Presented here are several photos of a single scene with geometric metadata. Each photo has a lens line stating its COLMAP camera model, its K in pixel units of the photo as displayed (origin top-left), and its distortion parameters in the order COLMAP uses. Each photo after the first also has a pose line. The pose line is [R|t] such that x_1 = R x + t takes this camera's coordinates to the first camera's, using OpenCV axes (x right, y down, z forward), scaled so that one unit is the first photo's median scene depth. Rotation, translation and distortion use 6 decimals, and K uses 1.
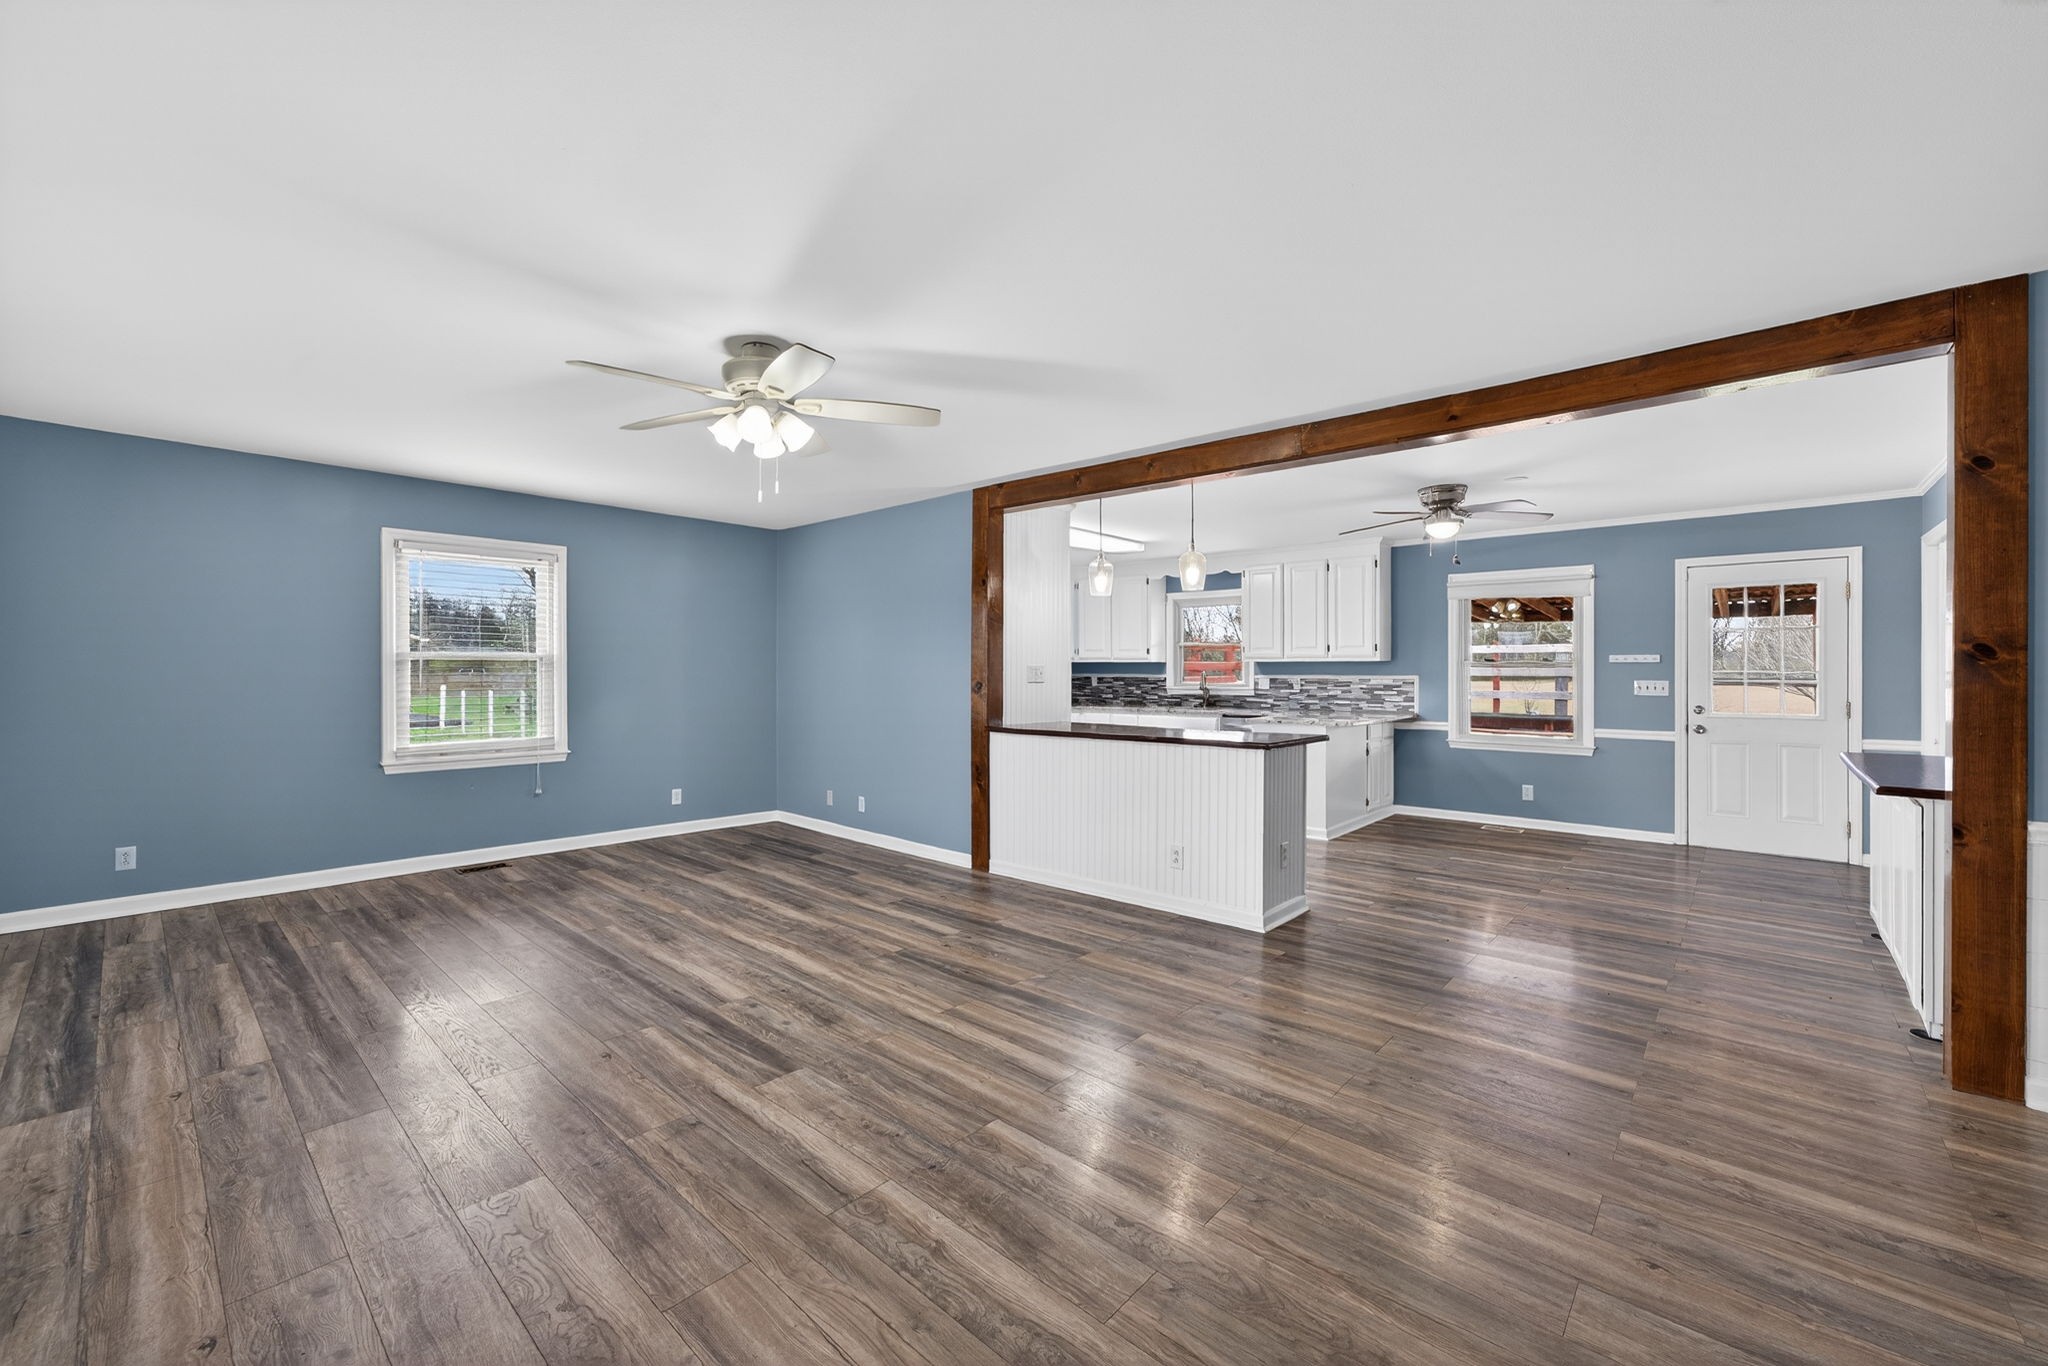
lens RADIAL K [[815.8, 0, 1051.0], [0, 815.8, 669.4], [0, 0, 1]] dist [0.001103, 0.002870]
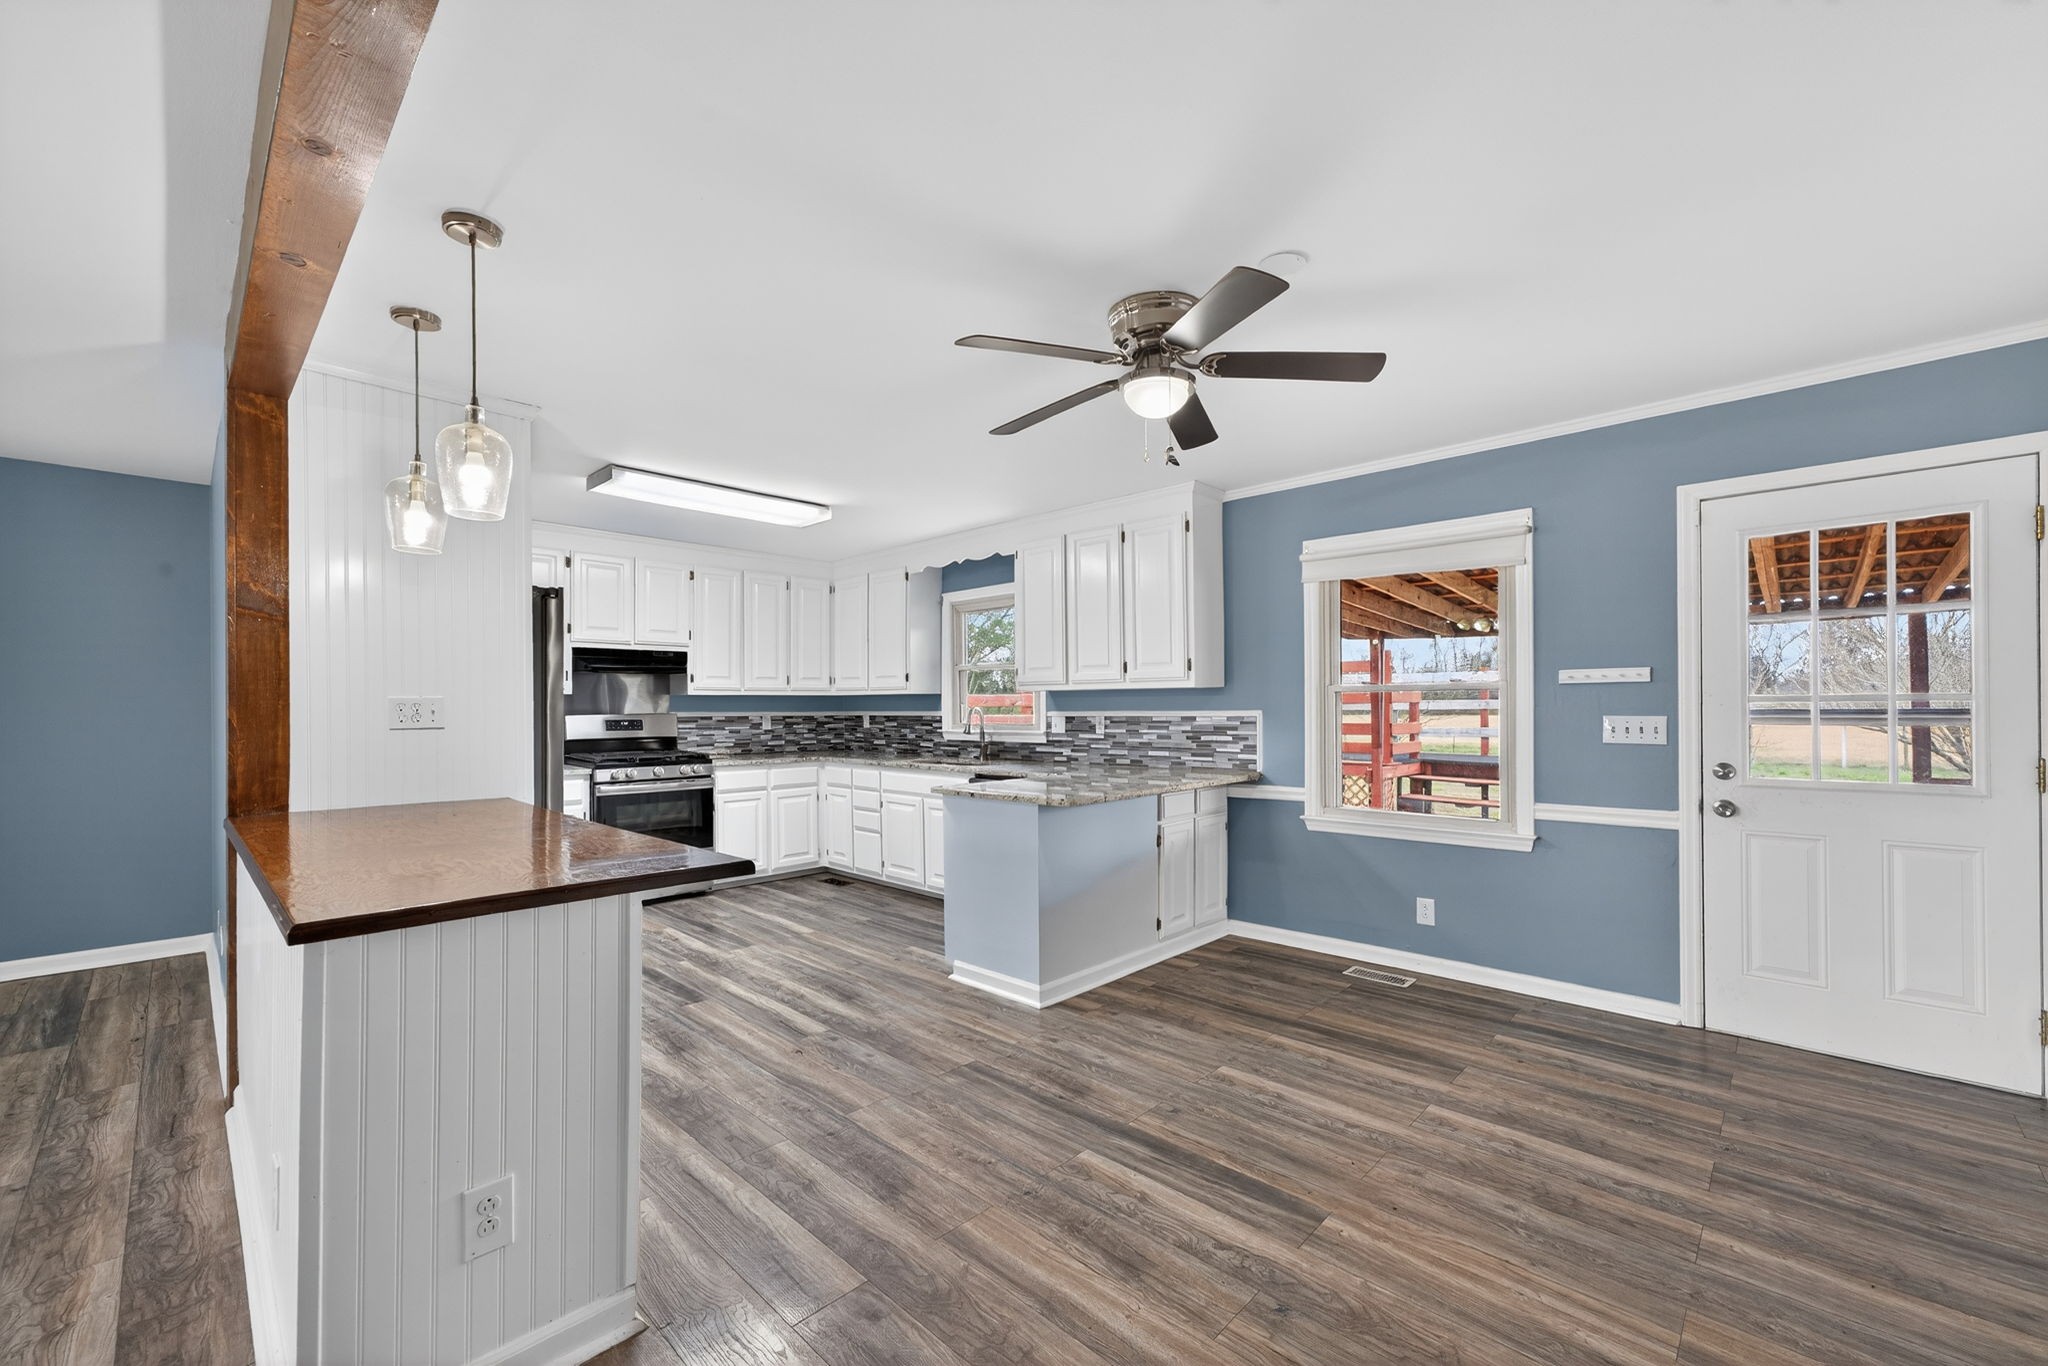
lens RADIAL K [[853.9, 0, 1042.5], [0, 853.9, 709.5], [0, 0, 1]] dist [0.010316, 0.002473]
pose [[0.998727, -0.001017, -0.050433, 0.324469], [0.000731, 0.999984, -0.005682, 0.010657], [0.050438, 0.005638, 0.998711, 0.360456]]
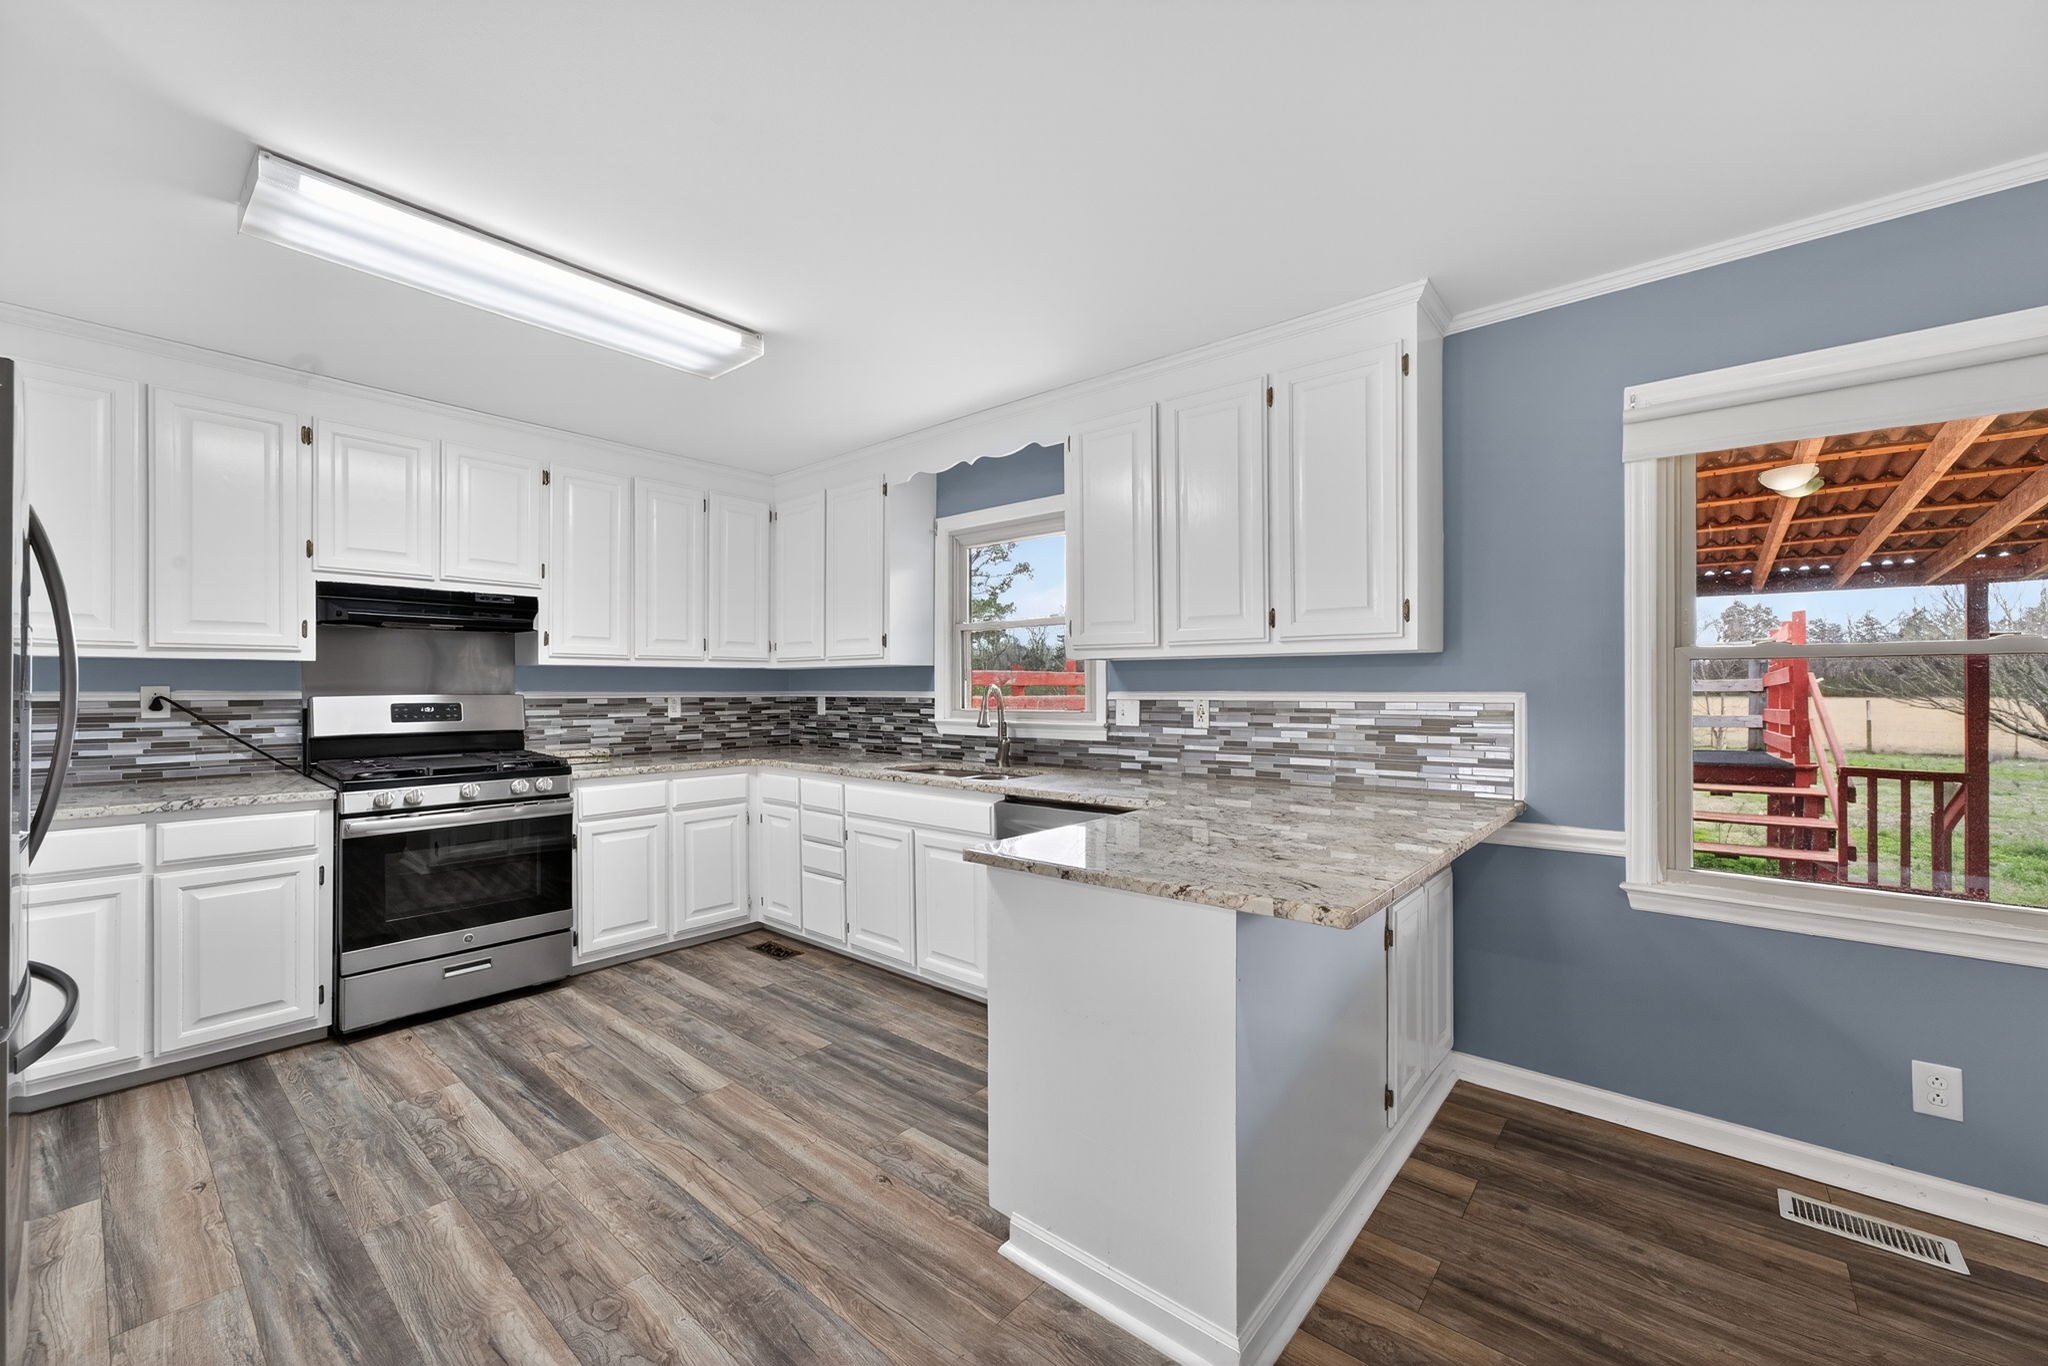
lens RADIAL K [[815.8, 0, 1043.7], [0, 815.8, 685.4], [0, 0, 1]] dist [0.001103, 0.002870]
pose [[0.999889, 0.002516, 0.014715, 0.243110], [-0.002370, 0.999948, -0.009942, 0.008644], [-0.014740, 0.009906, 0.999842, 0.665811]]
